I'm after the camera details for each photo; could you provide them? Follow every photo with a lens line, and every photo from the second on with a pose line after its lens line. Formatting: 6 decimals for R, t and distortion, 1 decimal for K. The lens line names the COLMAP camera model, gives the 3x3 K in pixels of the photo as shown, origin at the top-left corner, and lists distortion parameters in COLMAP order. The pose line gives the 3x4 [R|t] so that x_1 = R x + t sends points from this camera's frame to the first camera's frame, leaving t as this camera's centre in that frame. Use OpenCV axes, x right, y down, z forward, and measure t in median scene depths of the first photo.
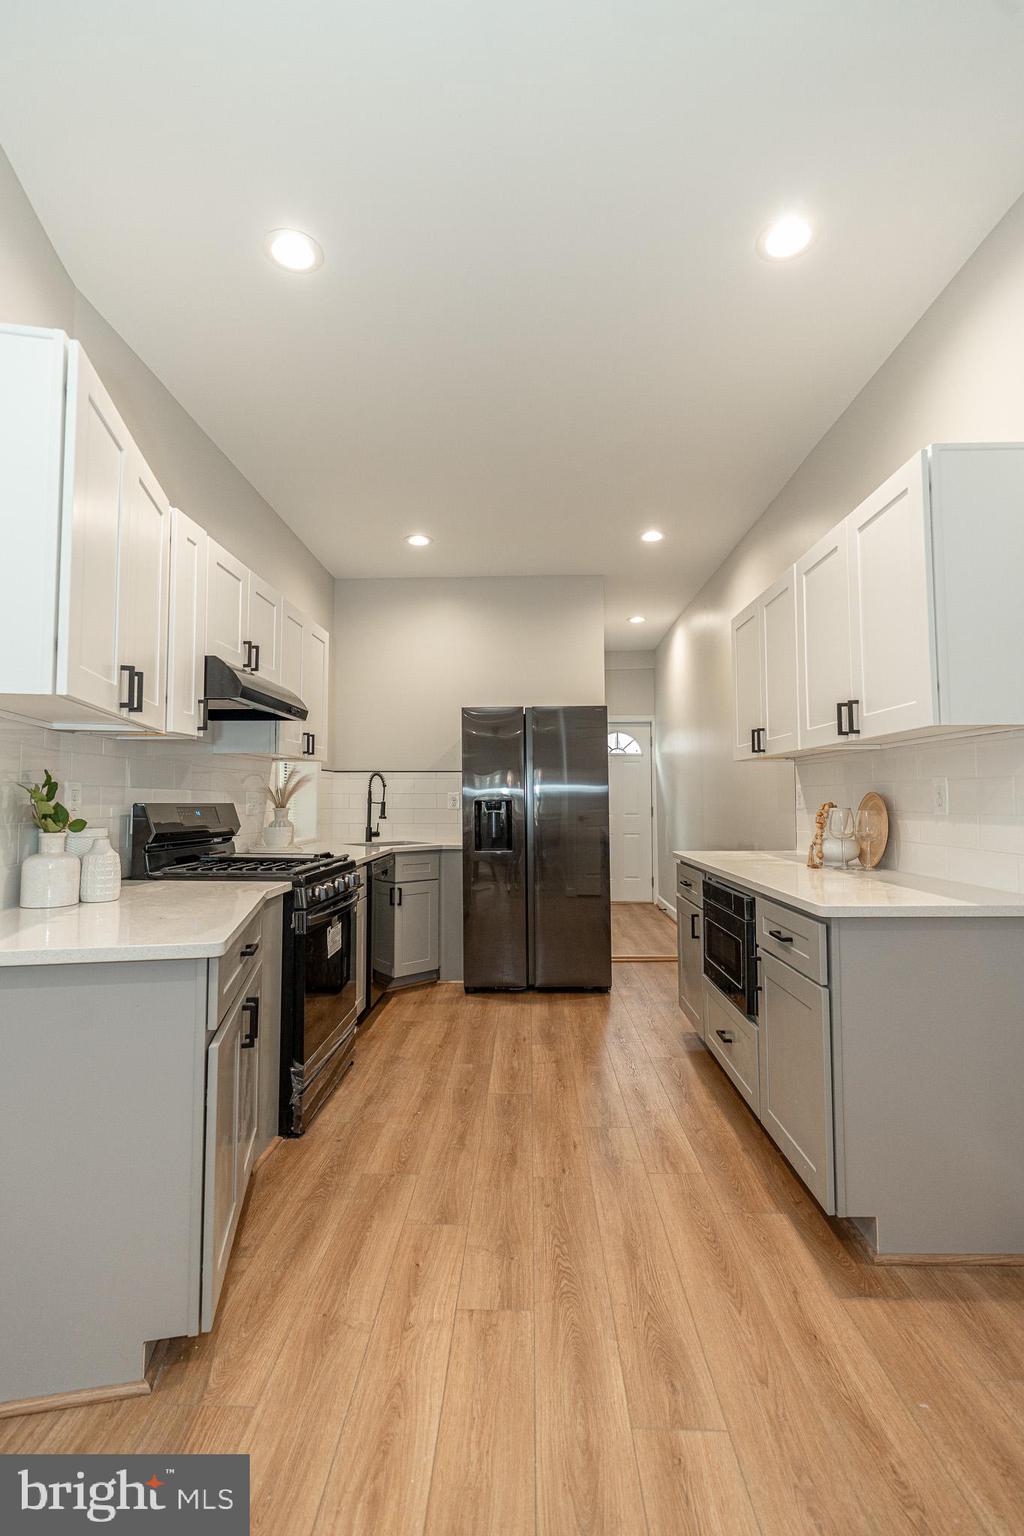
lens RADIAL K [[698.4, 0, 507.4], [0, 698.4, 762.6], [0, 0, 1]] dist [0.000442, 0.001239]
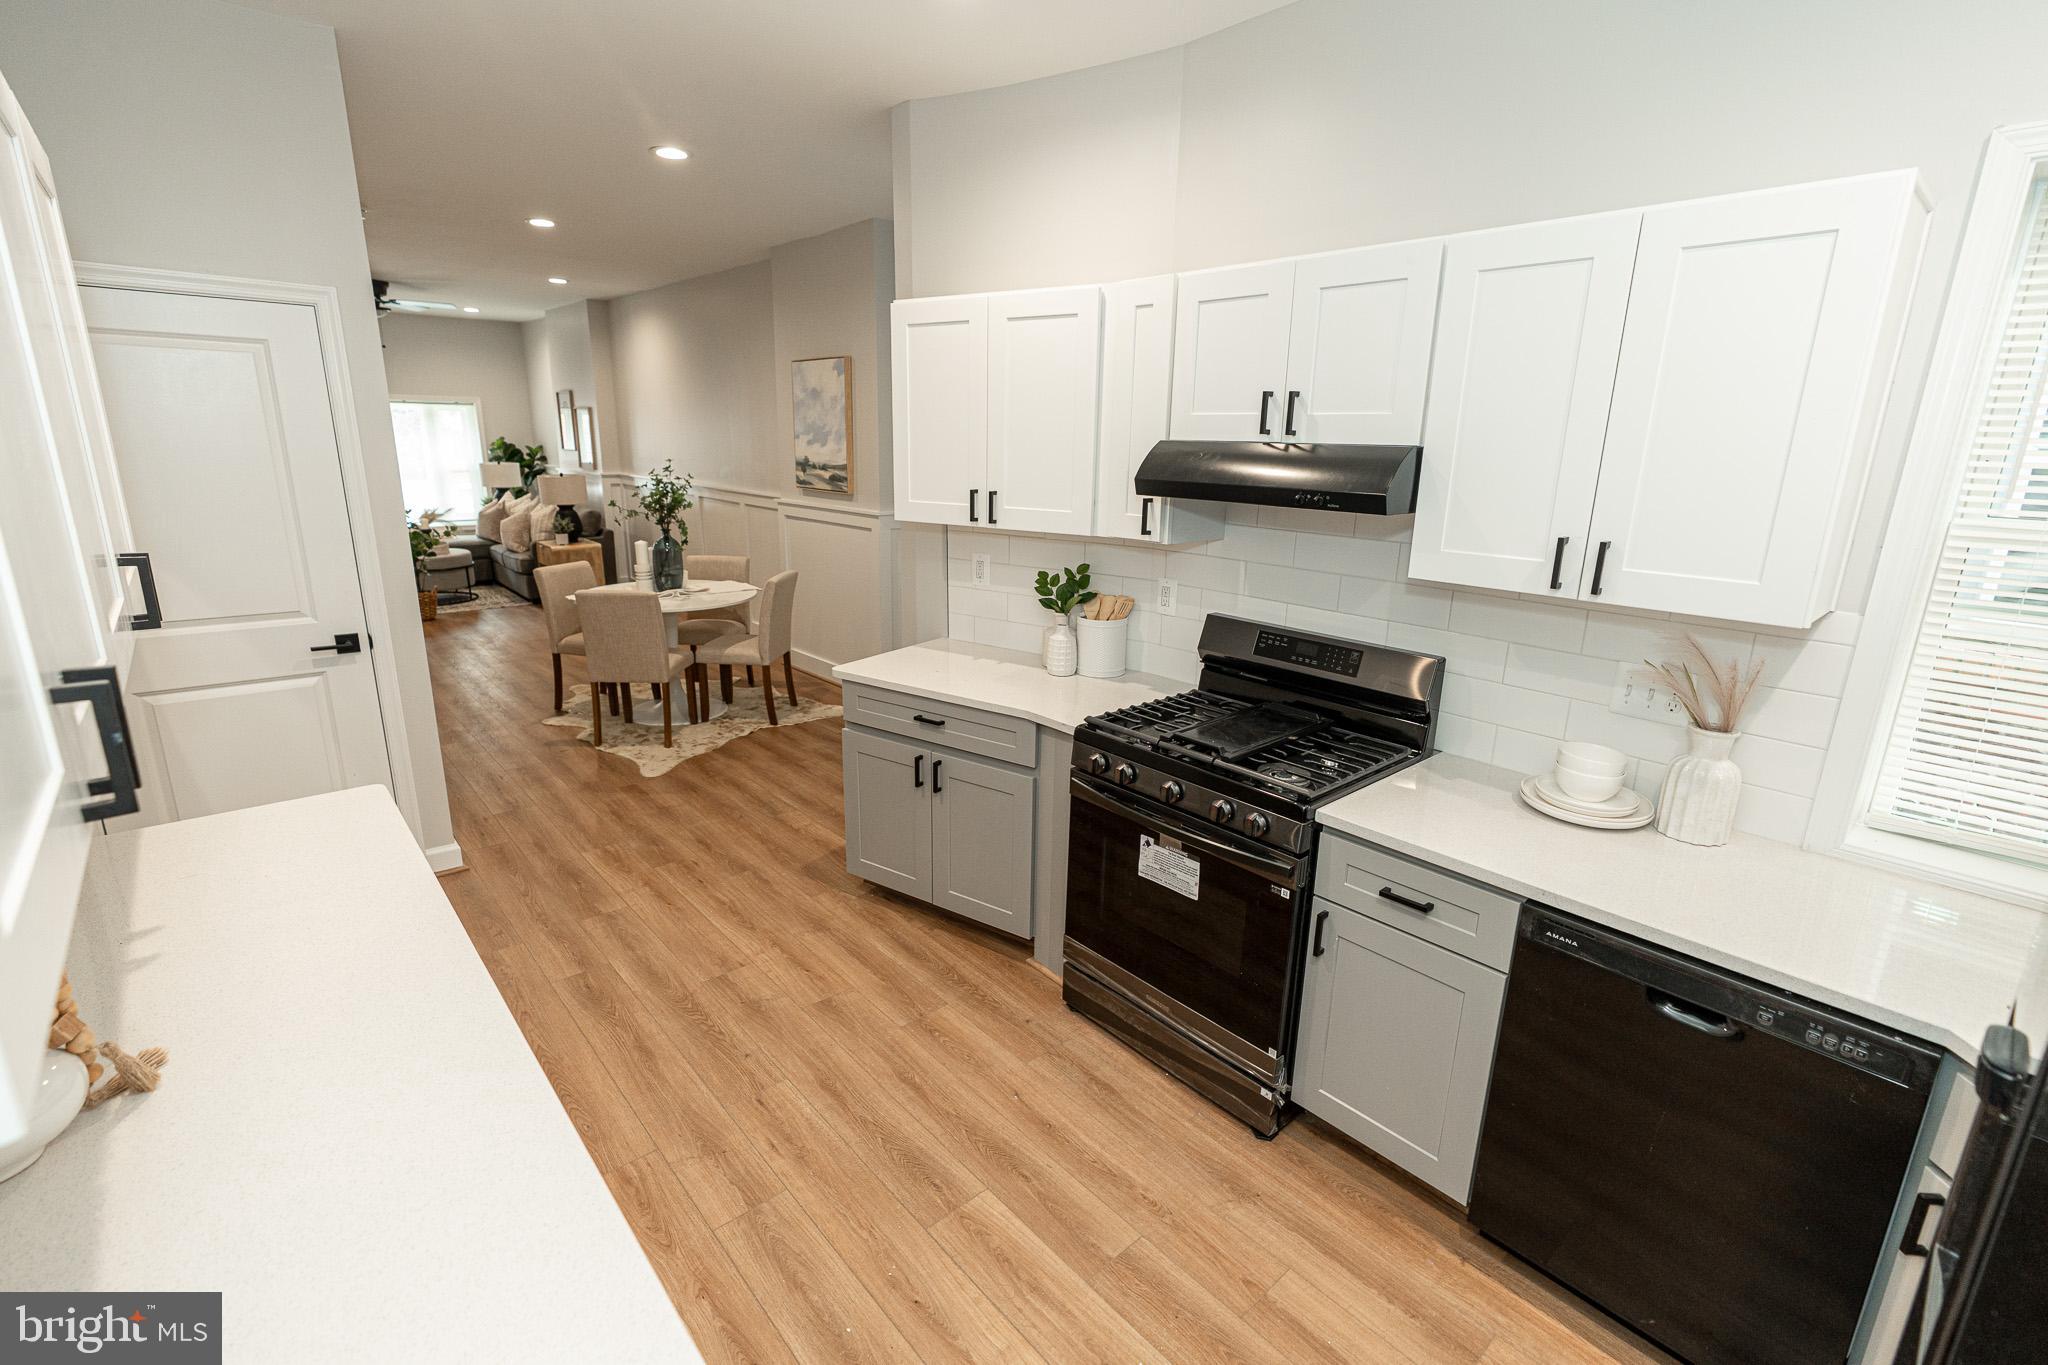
lens RADIAL K [[912.6, 0, 1030.6], [0, 912.6, 680.2], [0, 0, 1]] dist [-0.001909, 0.000900]
pose [[-0.722278, 0.162353, -0.672276, 0.435413], [0.015446, 0.975600, 0.219010, -0.117204], [0.691430, 0.147802, -0.707163, 1.685158]]
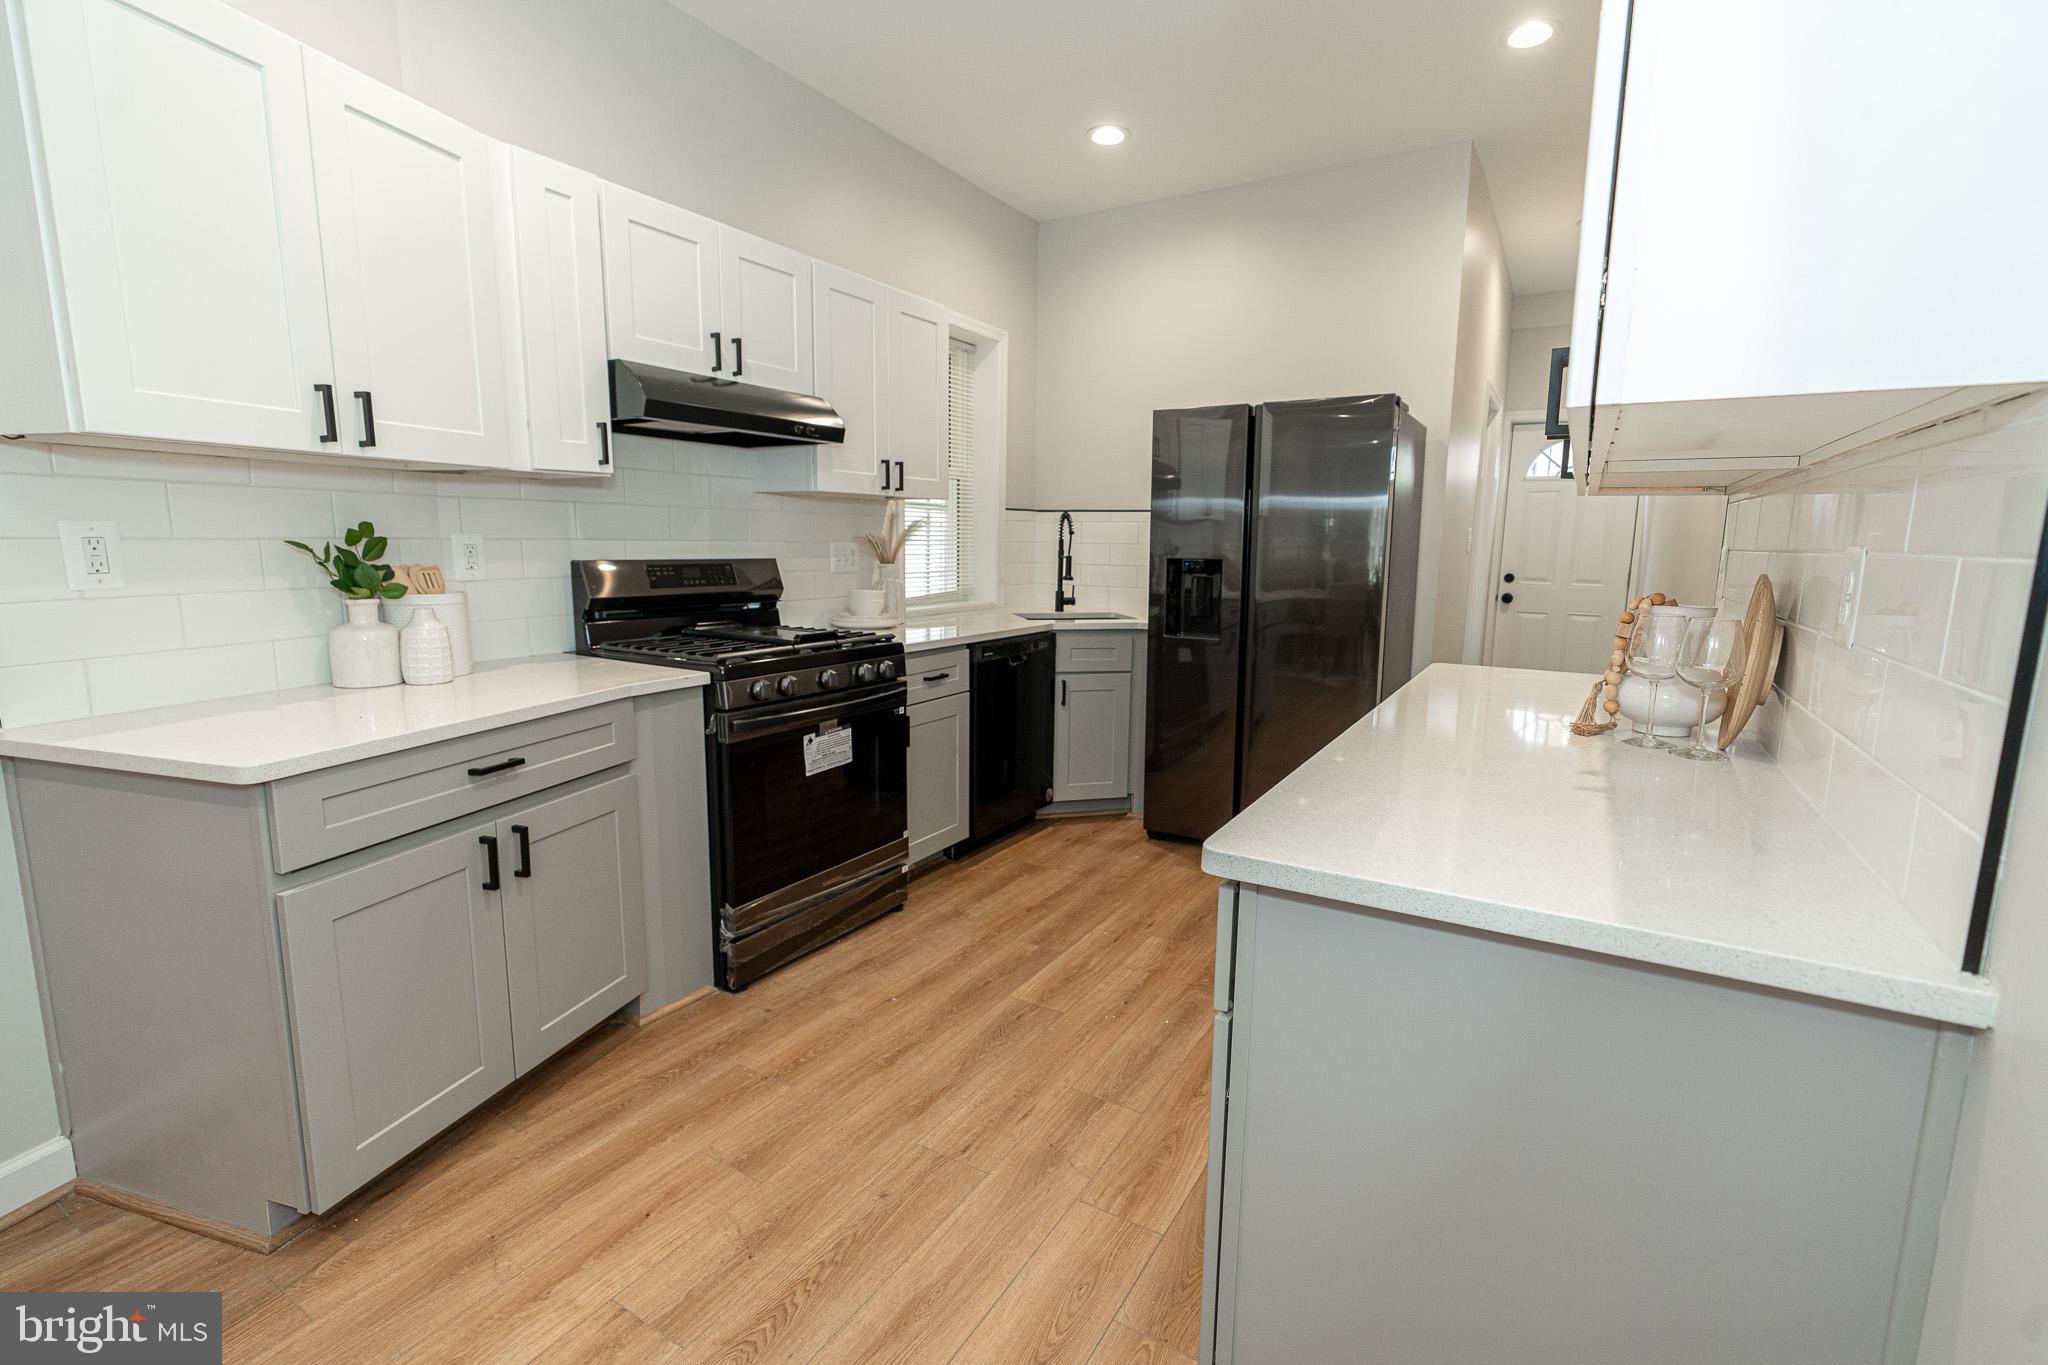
lens RADIAL K [[912.6, 0, 1030.6], [0, 912.6, 680.2], [0, 0, 1]] dist [-0.001909, 0.000900]
pose [[0.873605, 0.085901, -0.478995, 0.442303], [0.013373, 0.979688, 0.200083, -0.009282], [0.486453, -0.181199, 0.854711, 0.339493]]
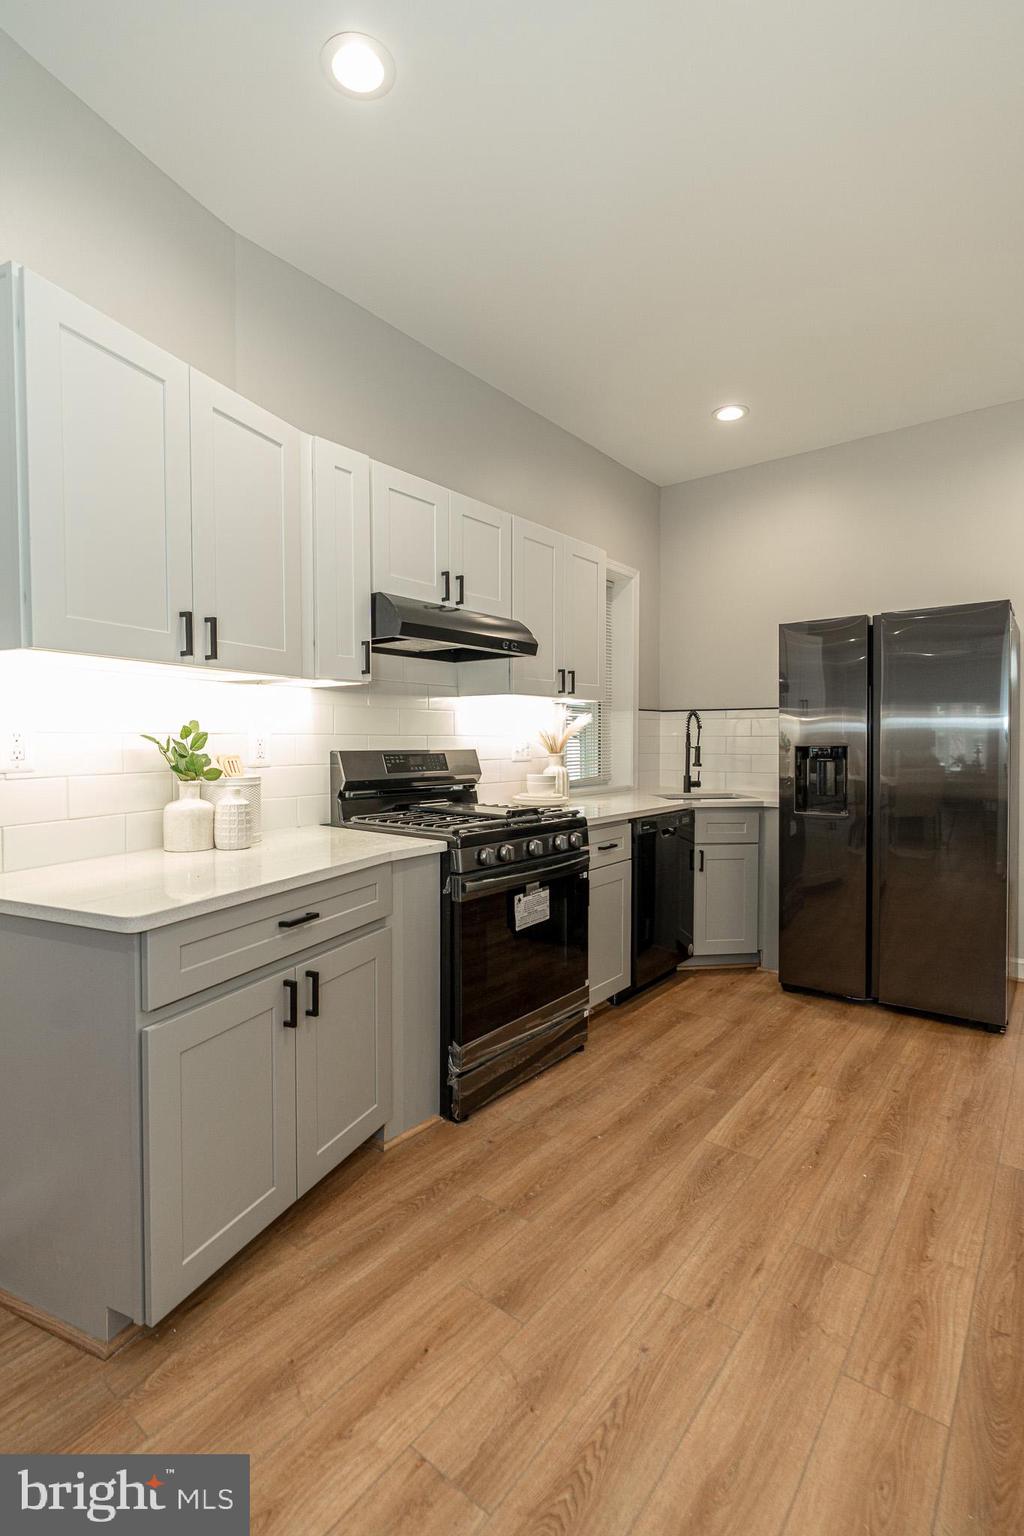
lens RADIAL K [[714.3, 0, 508.9], [0, 714.3, 761.9], [0, 0, 1]] dist [-0.011320, 0.005187]
pose [[0.802434, 0.018793, -0.596444, 0.285442], [0.032549, 0.996638, 0.075193, 0.005526], [0.595852, -0.079752, 0.799125, 0.333792]]
